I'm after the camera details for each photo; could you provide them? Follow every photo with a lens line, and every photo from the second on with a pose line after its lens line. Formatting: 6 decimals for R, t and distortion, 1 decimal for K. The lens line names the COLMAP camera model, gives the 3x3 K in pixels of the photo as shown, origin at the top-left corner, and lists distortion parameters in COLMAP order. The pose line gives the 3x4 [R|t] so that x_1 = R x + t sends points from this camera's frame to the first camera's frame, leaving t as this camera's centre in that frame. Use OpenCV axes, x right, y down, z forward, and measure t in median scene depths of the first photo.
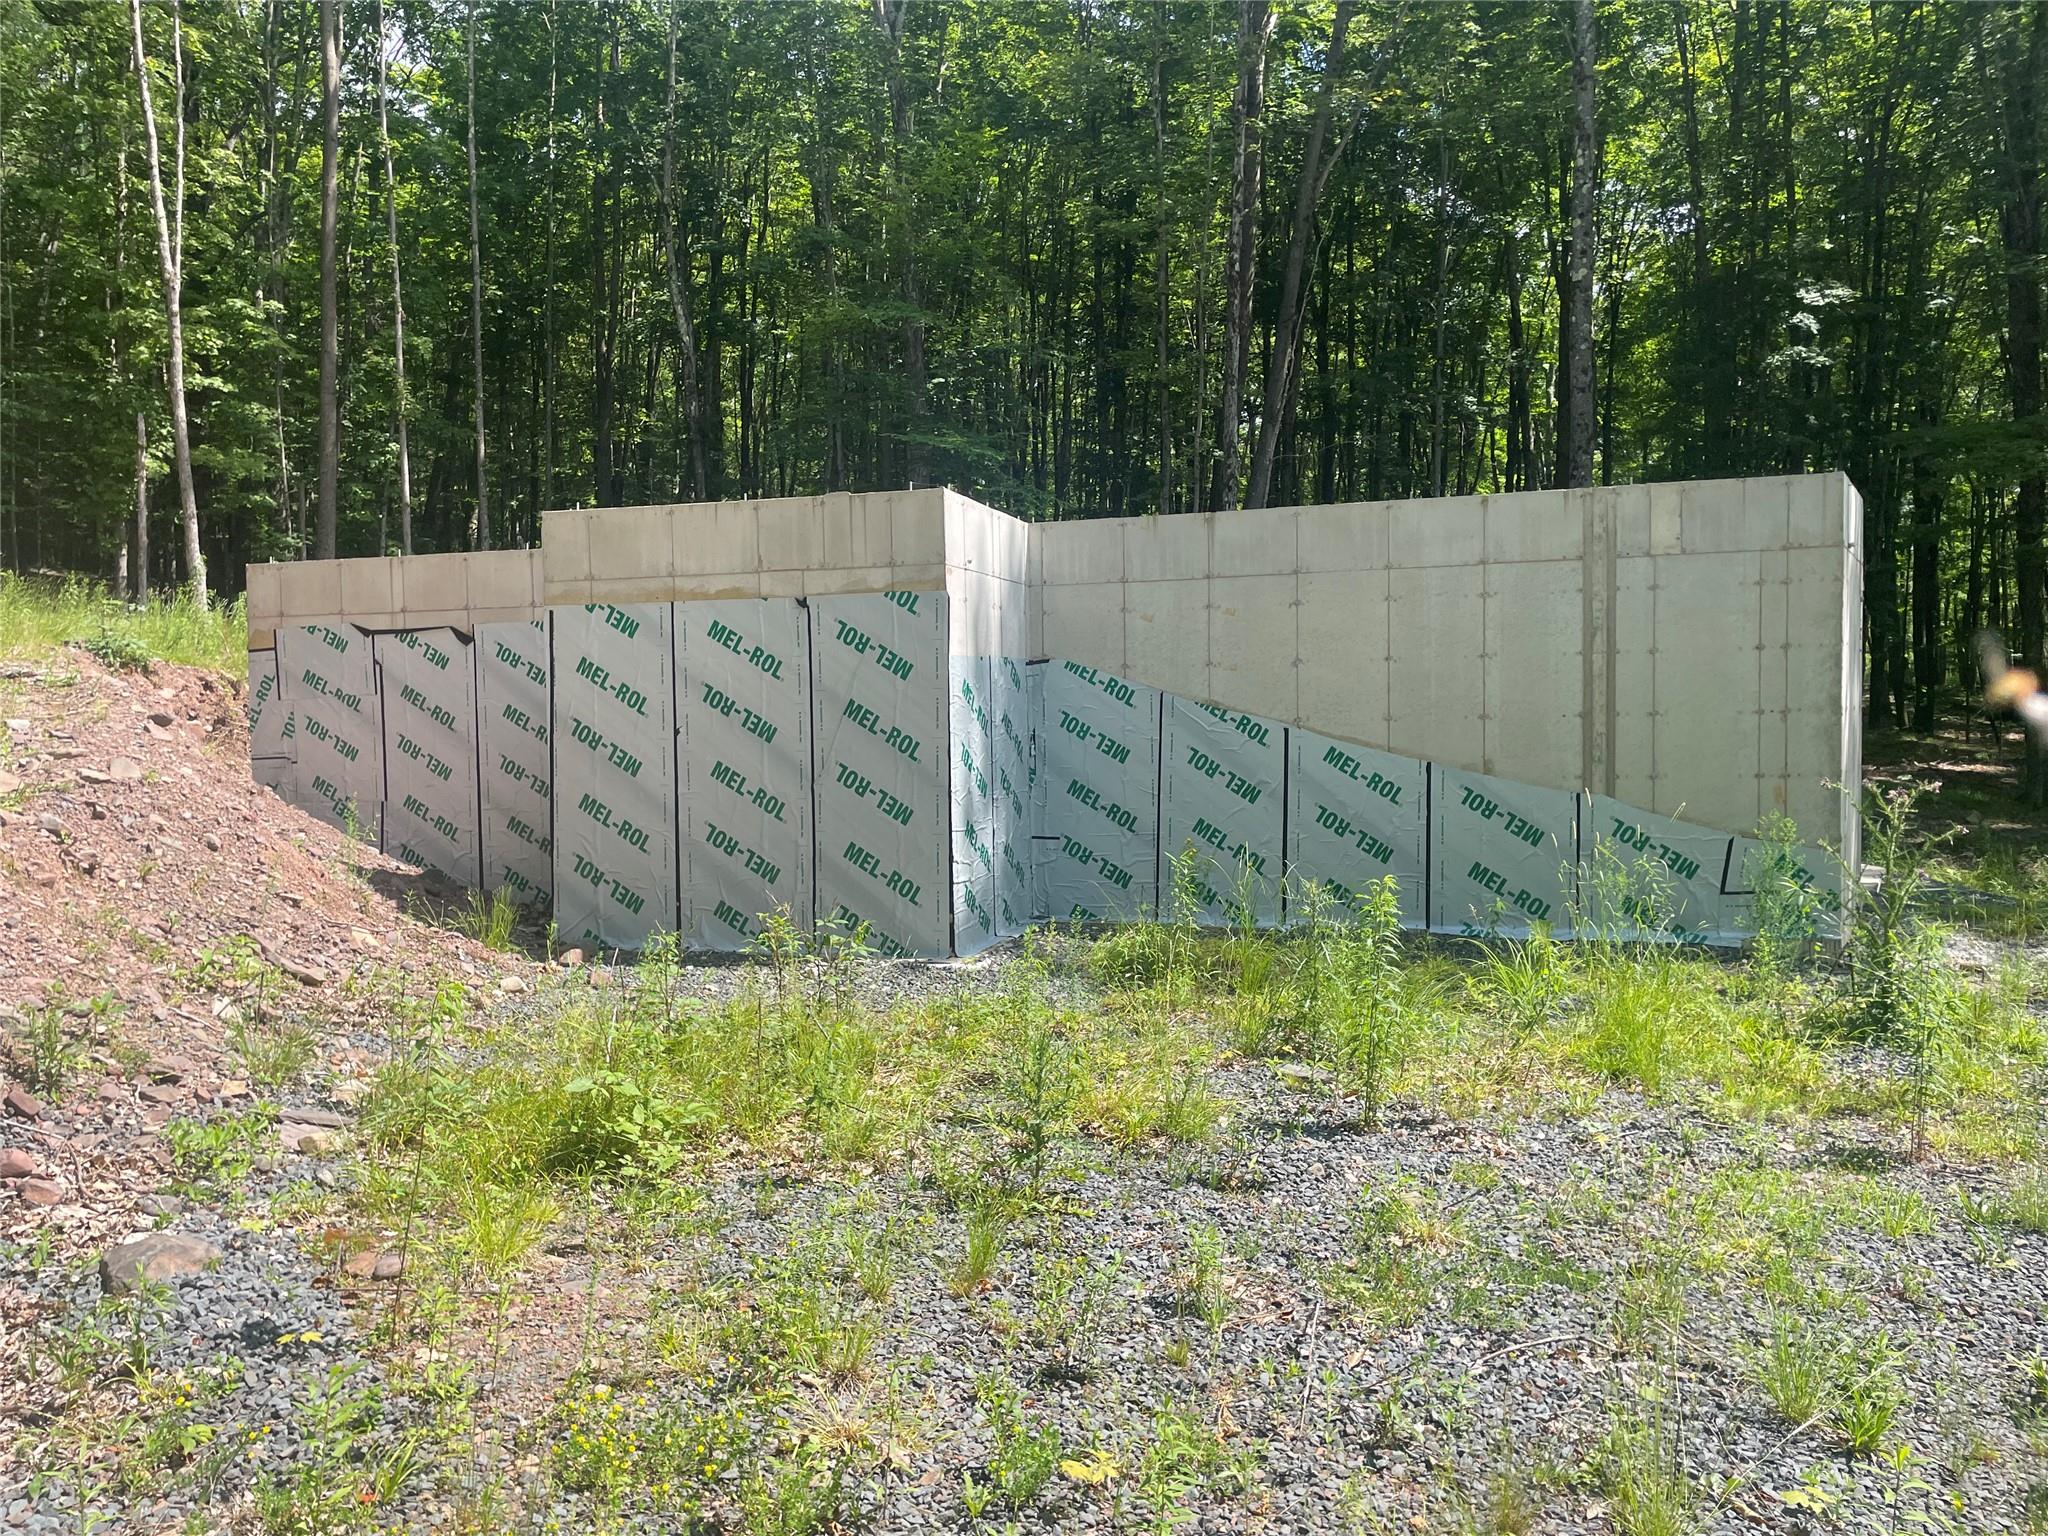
lens RADIAL K [[1540.3, 0, 1024.2], [0, 1540.3, 806.3], [0, 0, 1]] dist [0.092422, -0.110950]
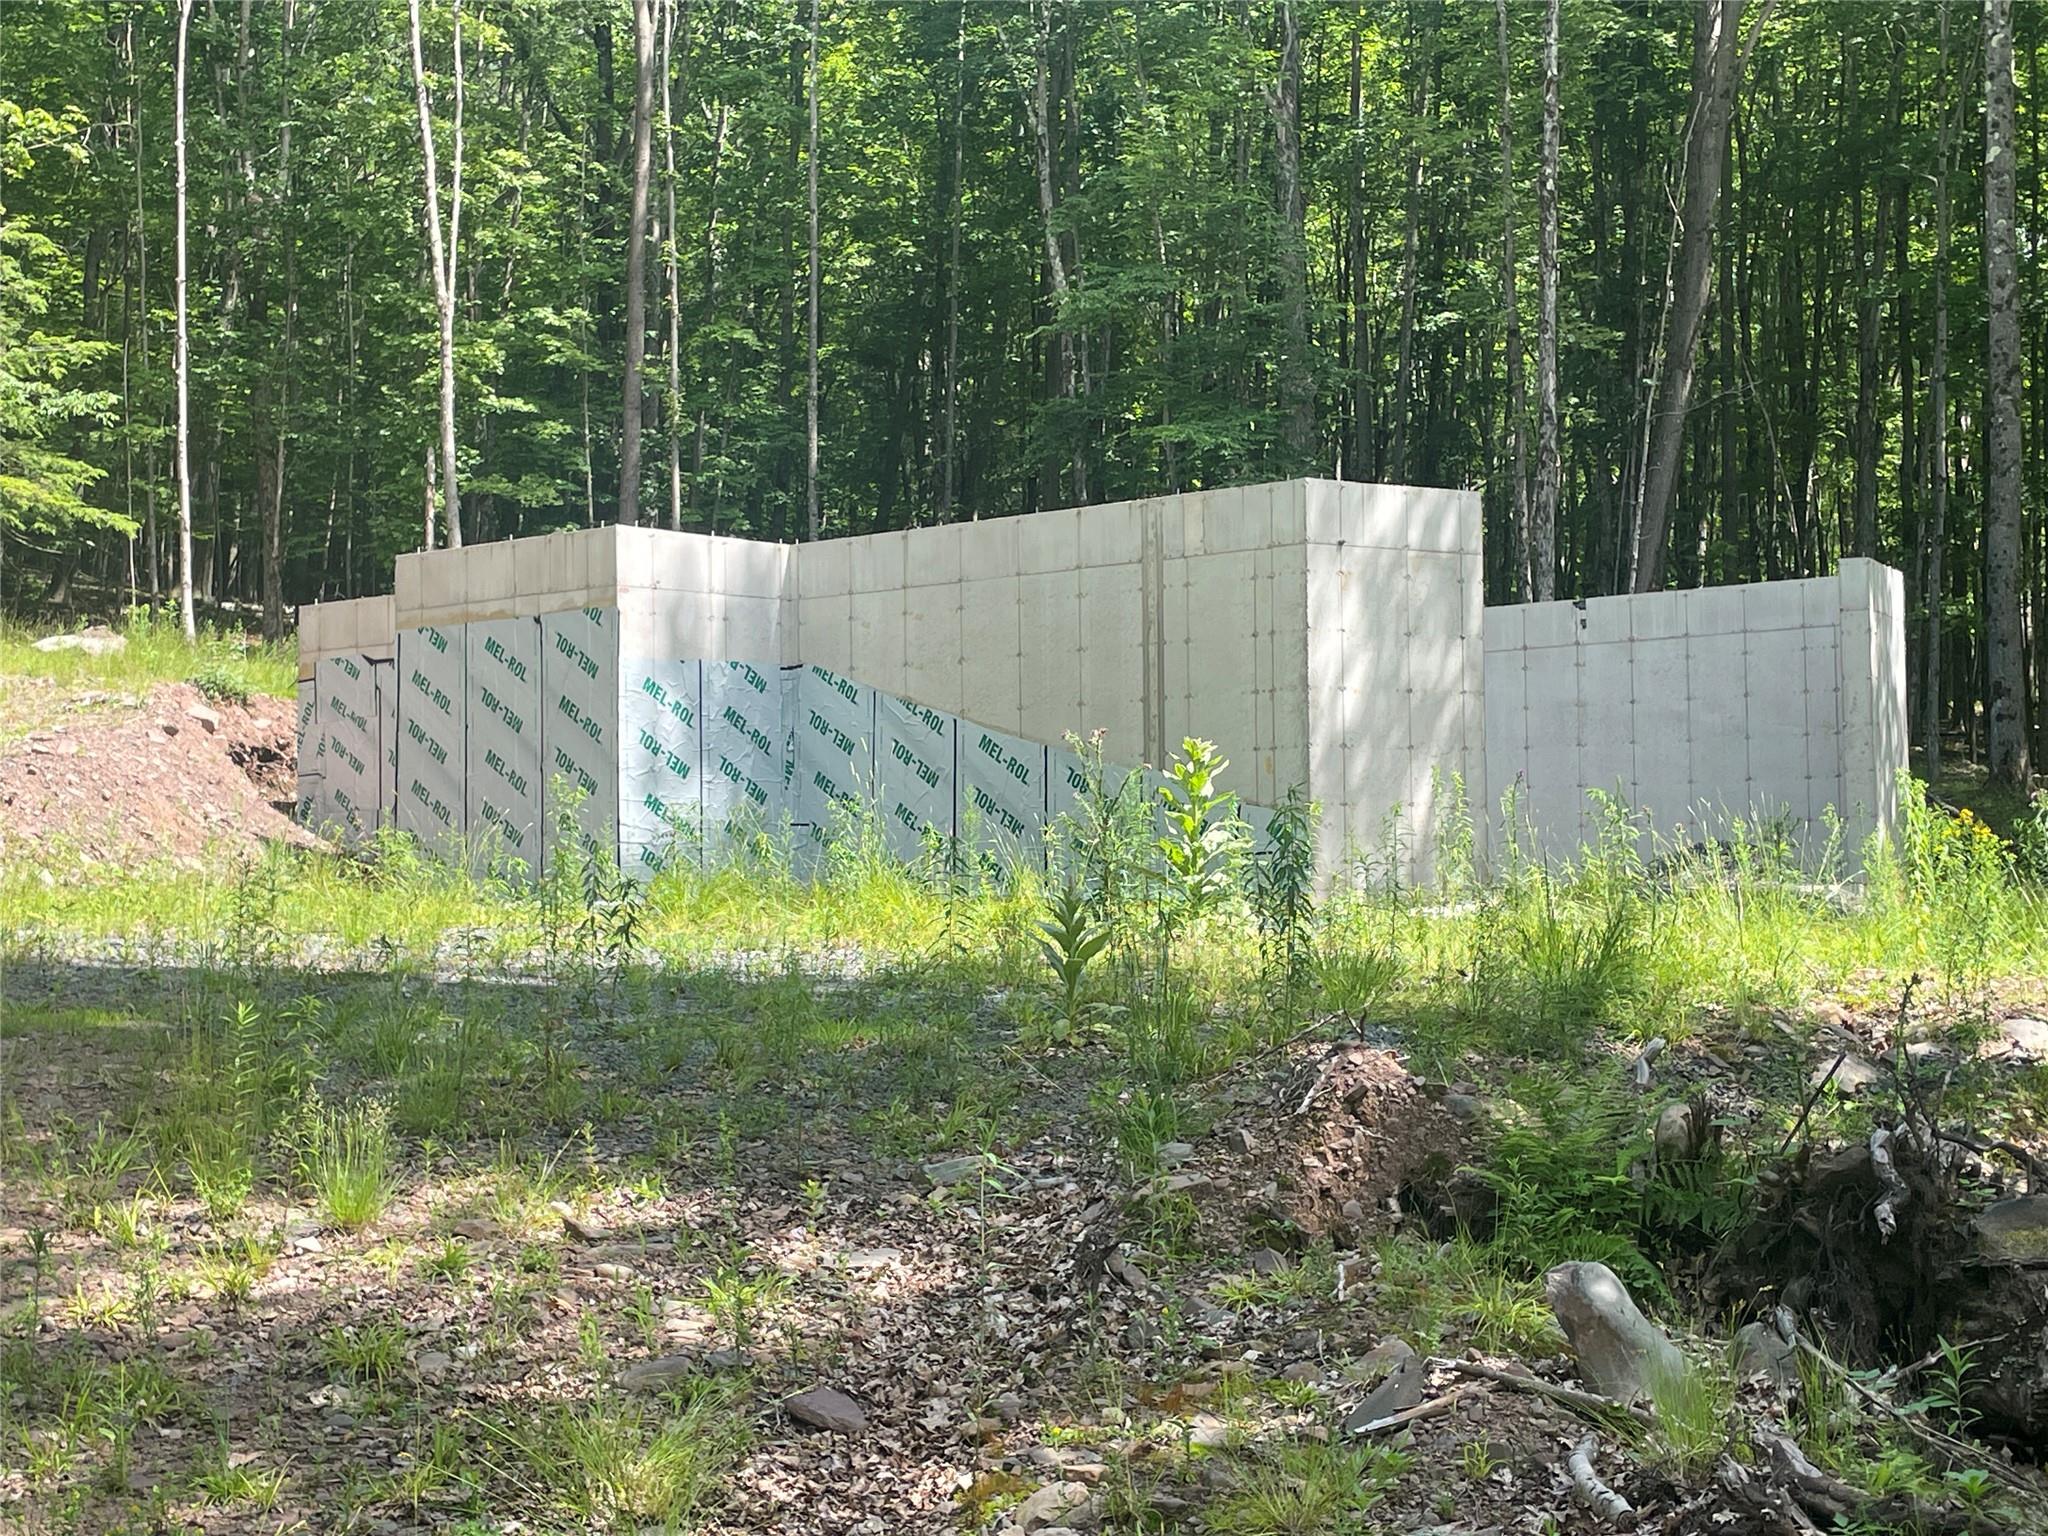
lens RADIAL K [[2850.7, 0, 1024.0], [0, 2850.7, 768.0], [0, 0, 1]] dist [0.174450, -0.475684]
pose [[0.908837, -0.010381, -0.417022, 1.078070], [-0.026400, 0.996255, -0.082336, 0.153498], [0.416315, 0.085839, 0.905160, -0.843778]]
